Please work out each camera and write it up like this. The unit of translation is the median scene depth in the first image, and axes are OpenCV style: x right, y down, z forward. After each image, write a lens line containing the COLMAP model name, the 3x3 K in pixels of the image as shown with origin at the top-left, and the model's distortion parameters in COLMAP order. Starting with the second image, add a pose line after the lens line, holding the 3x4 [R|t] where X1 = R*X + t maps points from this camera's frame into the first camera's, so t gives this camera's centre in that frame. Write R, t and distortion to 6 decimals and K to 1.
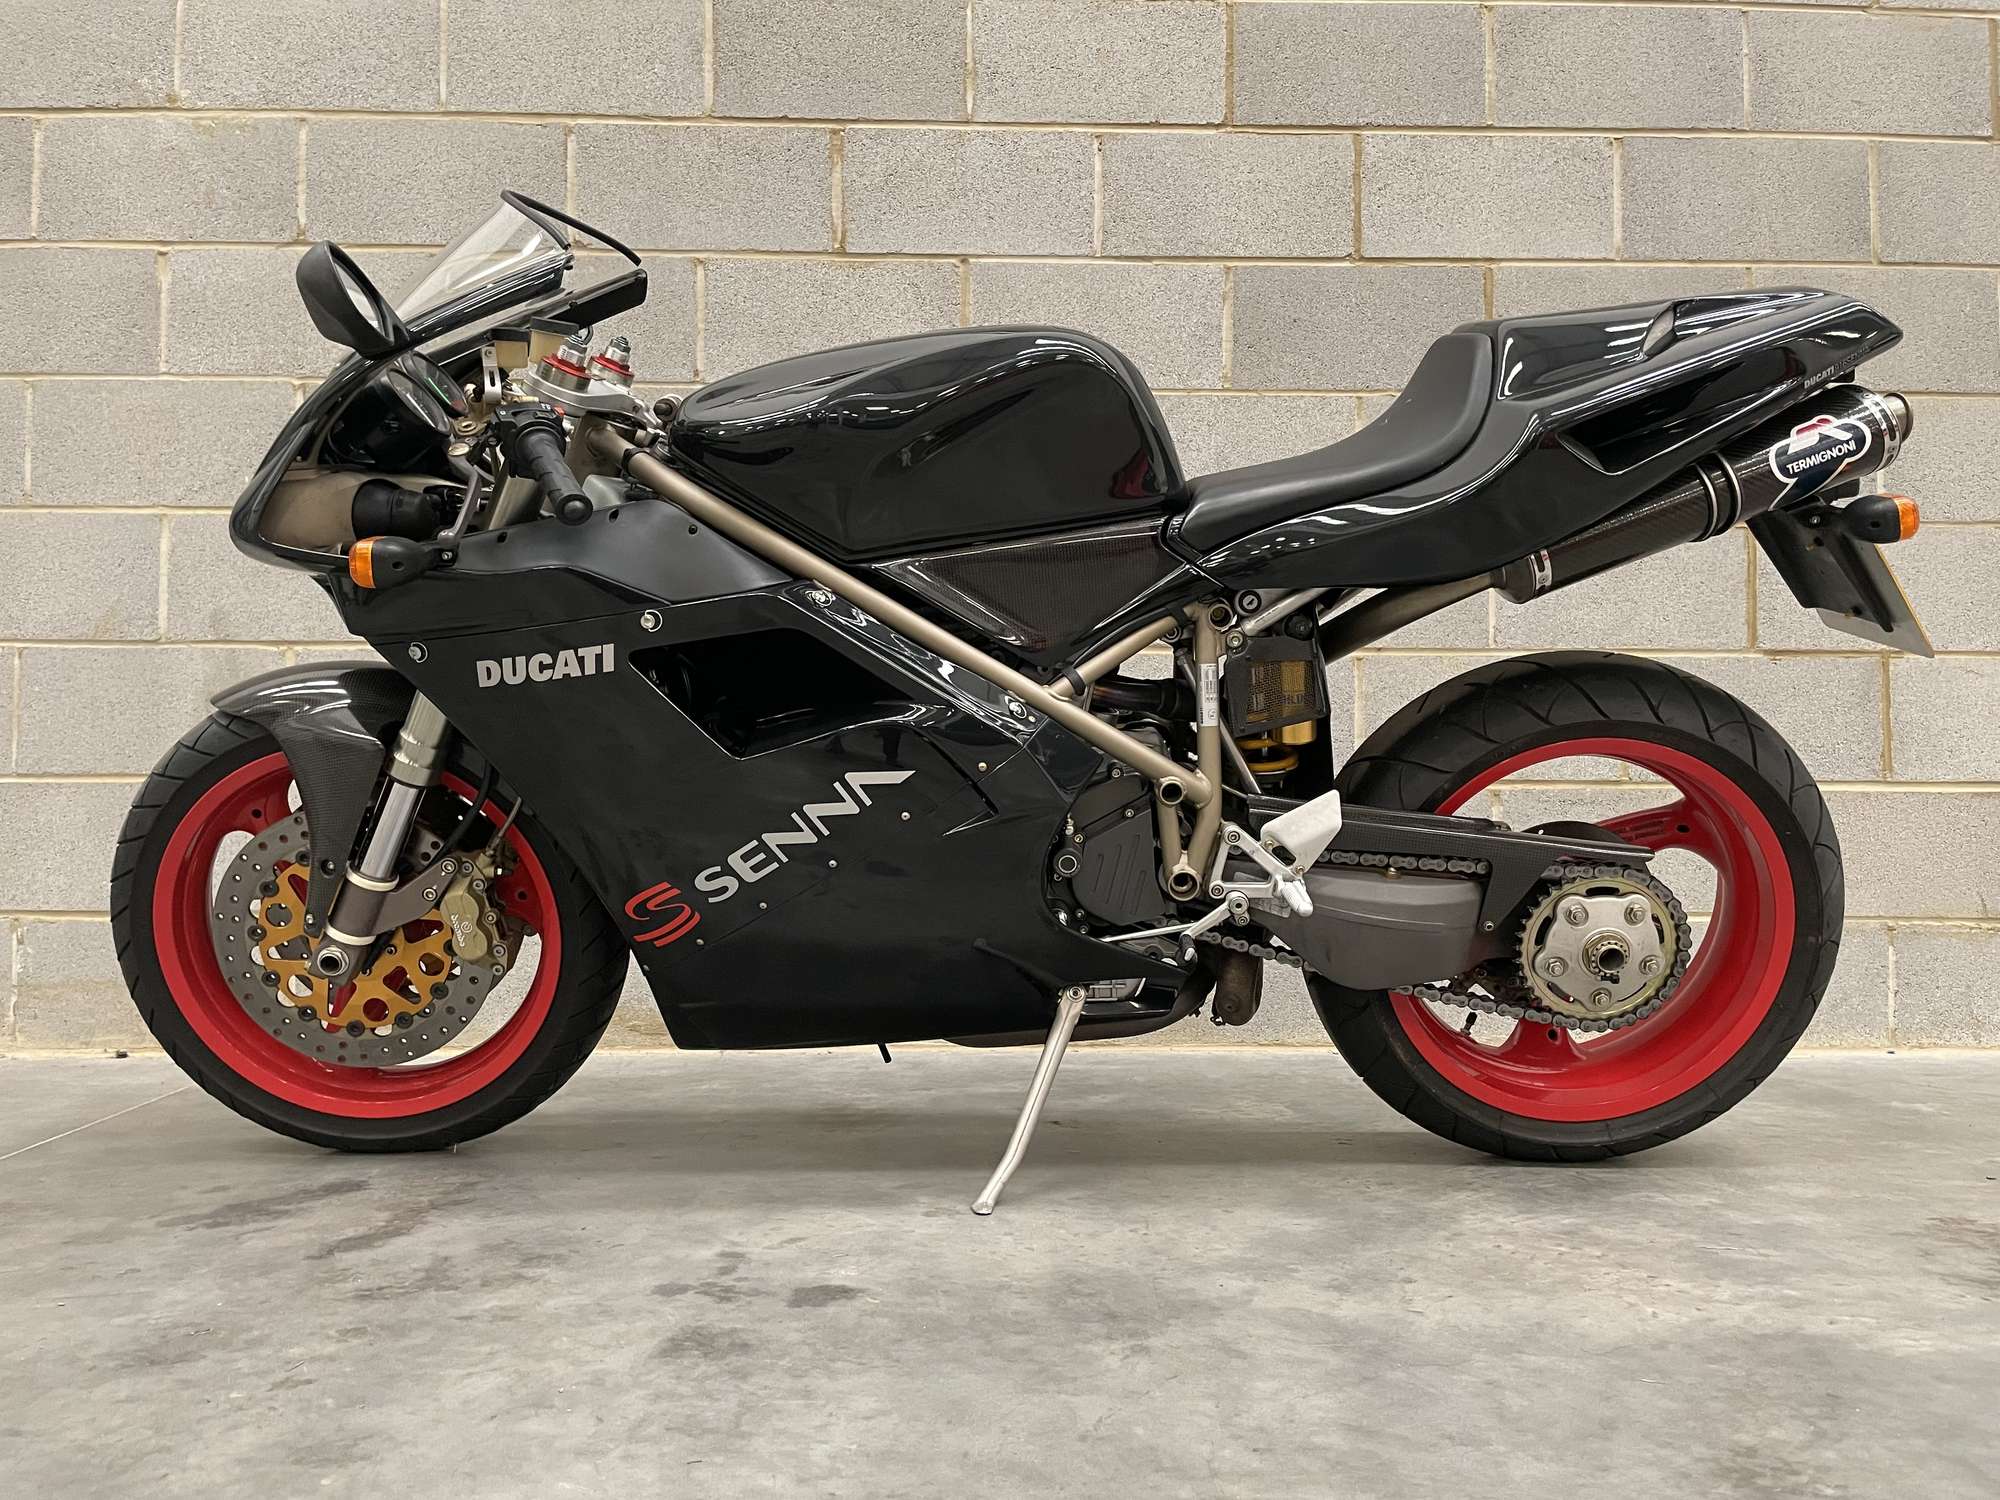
lens RADIAL K [[1539.0, 0, 985.6], [0, 1539.0, 740.0], [0, 0, 1]] dist [0.084427, -0.127689]
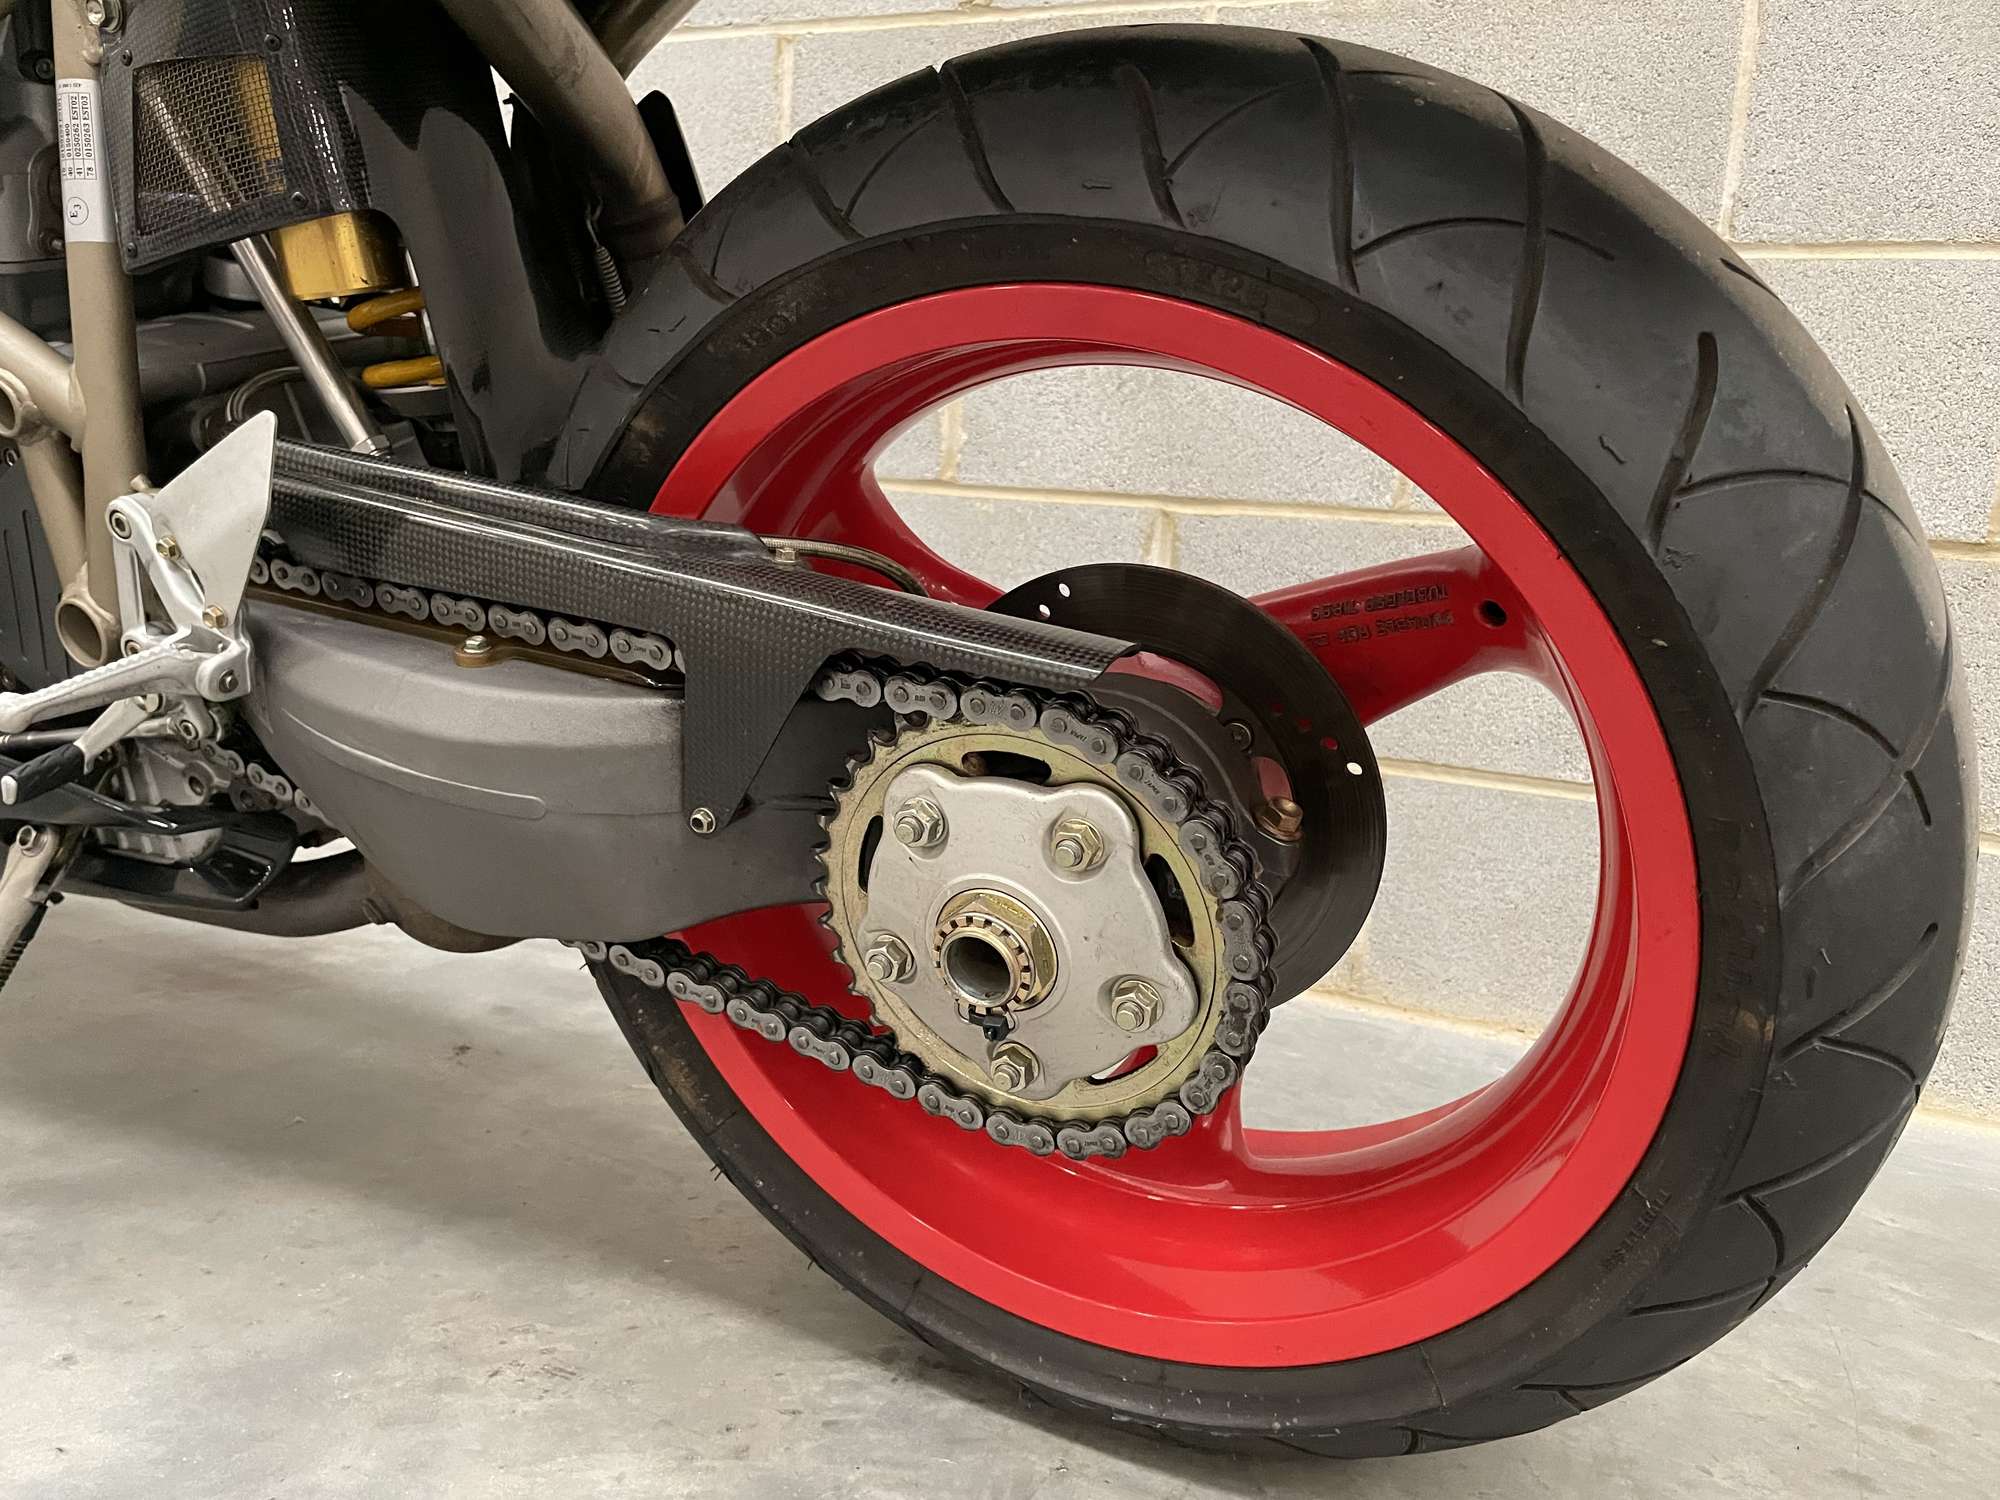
lens RADIAL K [[1539.0, 0, 971.4], [0, 1539.0, 763.6], [0, 0, 1]] dist [0.084427, -0.127689]
pose [[0.893865, 0.125744, -0.430340, 0.531931], [-0.053883, 0.983036, 0.175320, 0.039476], [0.445086, -0.133525, 0.885477, 0.704167]]
